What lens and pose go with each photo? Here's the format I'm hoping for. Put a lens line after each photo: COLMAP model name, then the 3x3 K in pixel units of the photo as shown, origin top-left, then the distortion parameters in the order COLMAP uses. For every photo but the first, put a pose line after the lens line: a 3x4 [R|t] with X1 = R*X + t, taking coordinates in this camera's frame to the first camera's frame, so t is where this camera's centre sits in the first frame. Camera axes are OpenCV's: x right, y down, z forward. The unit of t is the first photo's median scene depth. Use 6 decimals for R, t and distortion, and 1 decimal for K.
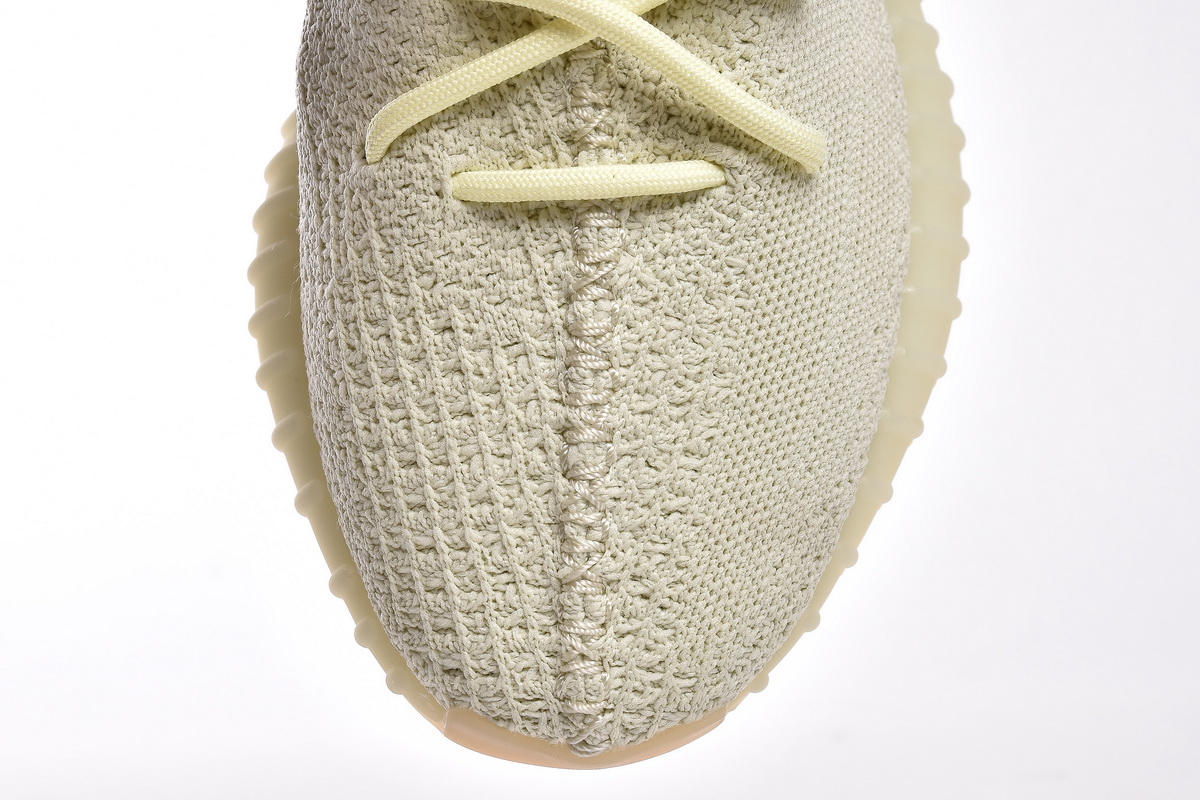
lens RADIAL K [[2500.2, 0, 596.7], [0, 2500.2, 392.0], [0, 0, 1]] dist [-0.029656, 0.000000]
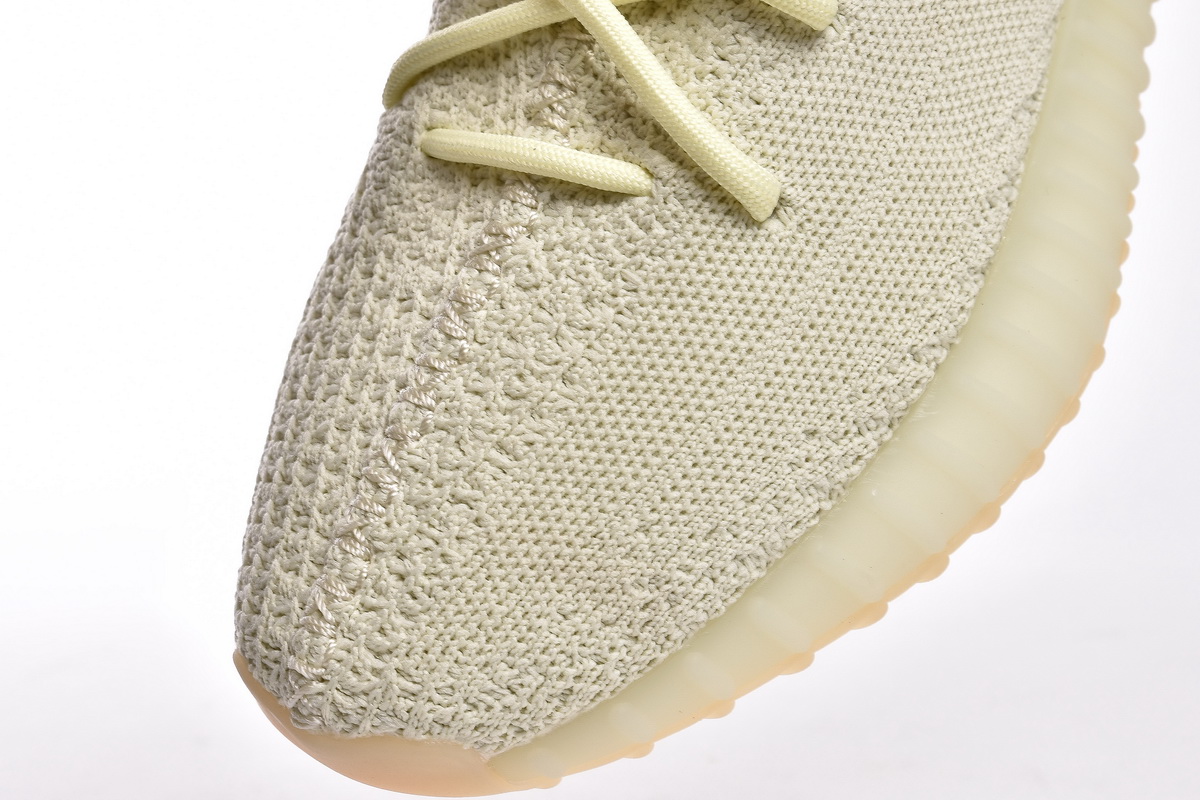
lens RADIAL K [[2500.2, 0, 591.0], [0, 2500.2, 411.7], [0, 0, 1]] dist [-0.029656, 0.000000]
pose [[0.789411, 0.251661, -0.559907, 0.571626], [-0.383393, 0.914458, -0.129524, 0.118039], [0.479416, 0.316912, 0.818369, 0.260916]]
